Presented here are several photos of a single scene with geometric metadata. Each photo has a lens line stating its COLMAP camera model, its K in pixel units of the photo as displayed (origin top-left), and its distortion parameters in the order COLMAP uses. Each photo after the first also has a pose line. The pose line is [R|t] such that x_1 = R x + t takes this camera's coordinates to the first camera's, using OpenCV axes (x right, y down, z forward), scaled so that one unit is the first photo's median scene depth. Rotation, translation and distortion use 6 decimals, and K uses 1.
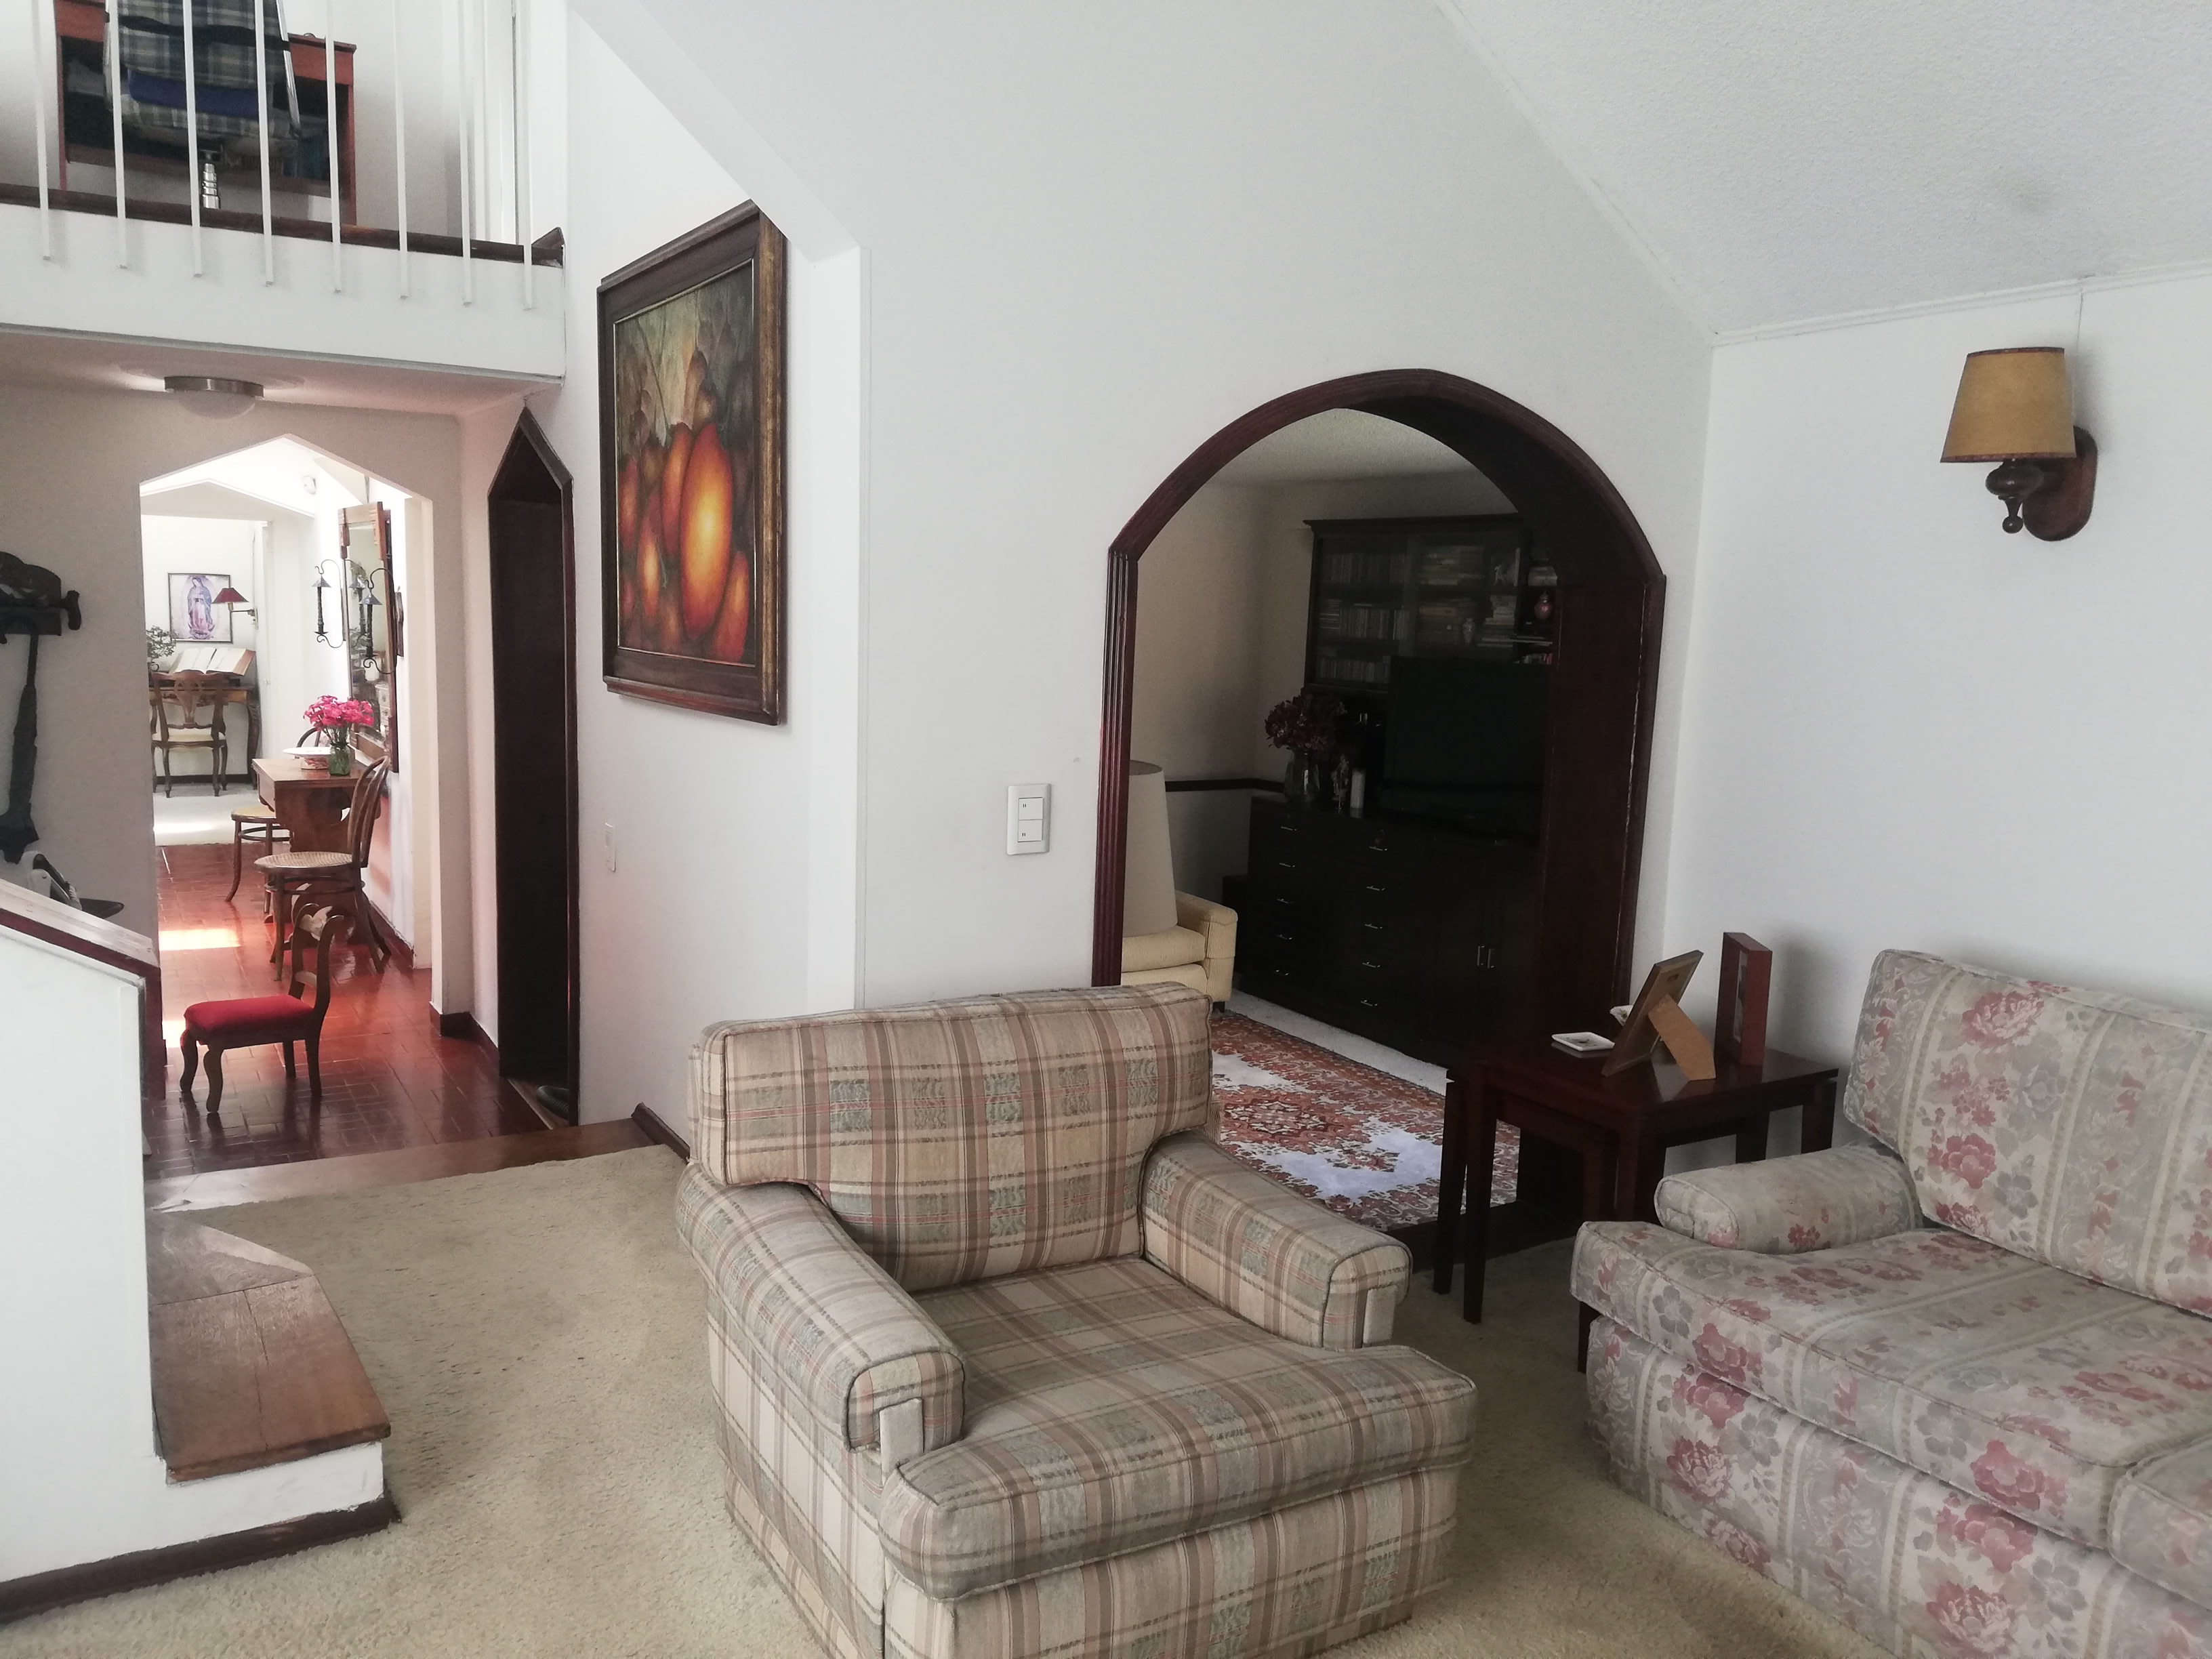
lens RADIAL K [[1654.1, 0, 1089.0], [0, 1654.1, 812.9], [0, 0, 1]] dist [0.083795, -0.002555]
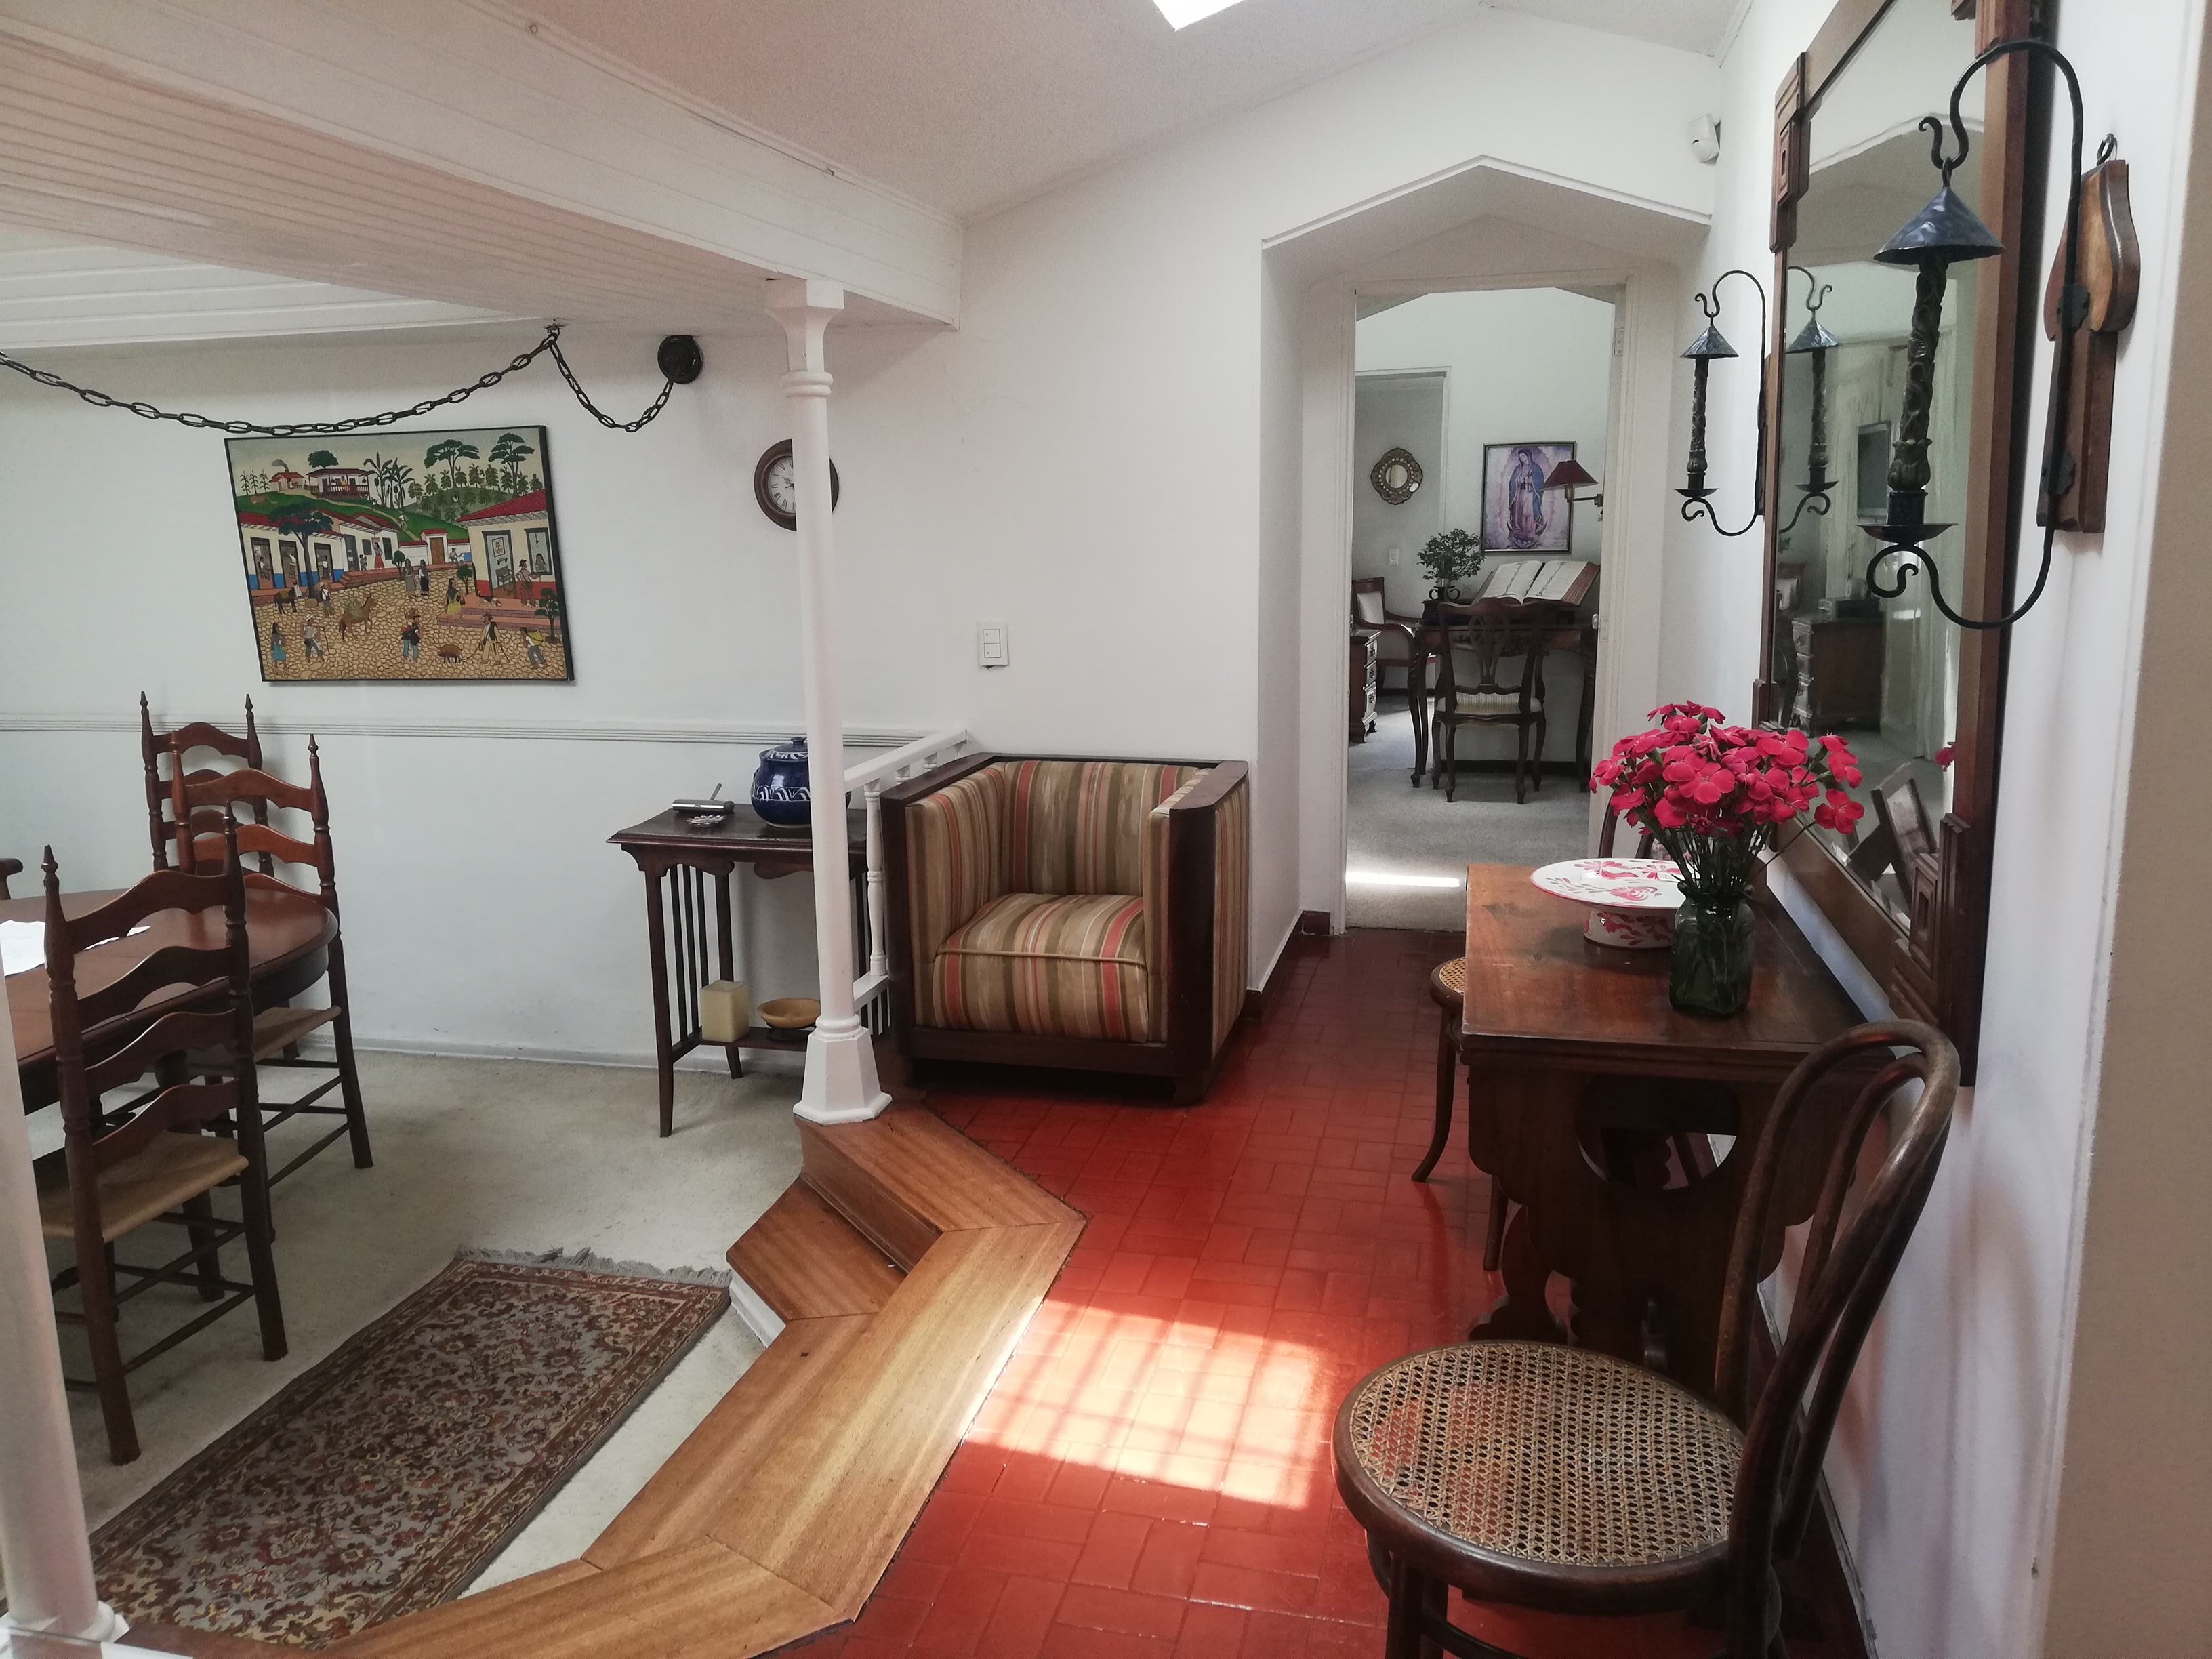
lens RADIAL K [[1654.1, 0, 1089.0], [0, 1654.1, 812.9], [0, 0, 1]] dist [0.083795, -0.002555]
pose [[0.712534, 0.084057, -0.696584, -0.333797], [-0.050108, 0.996359, 0.068975, -0.065438], [0.699846, -0.014243, 0.714152, 0.743742]]
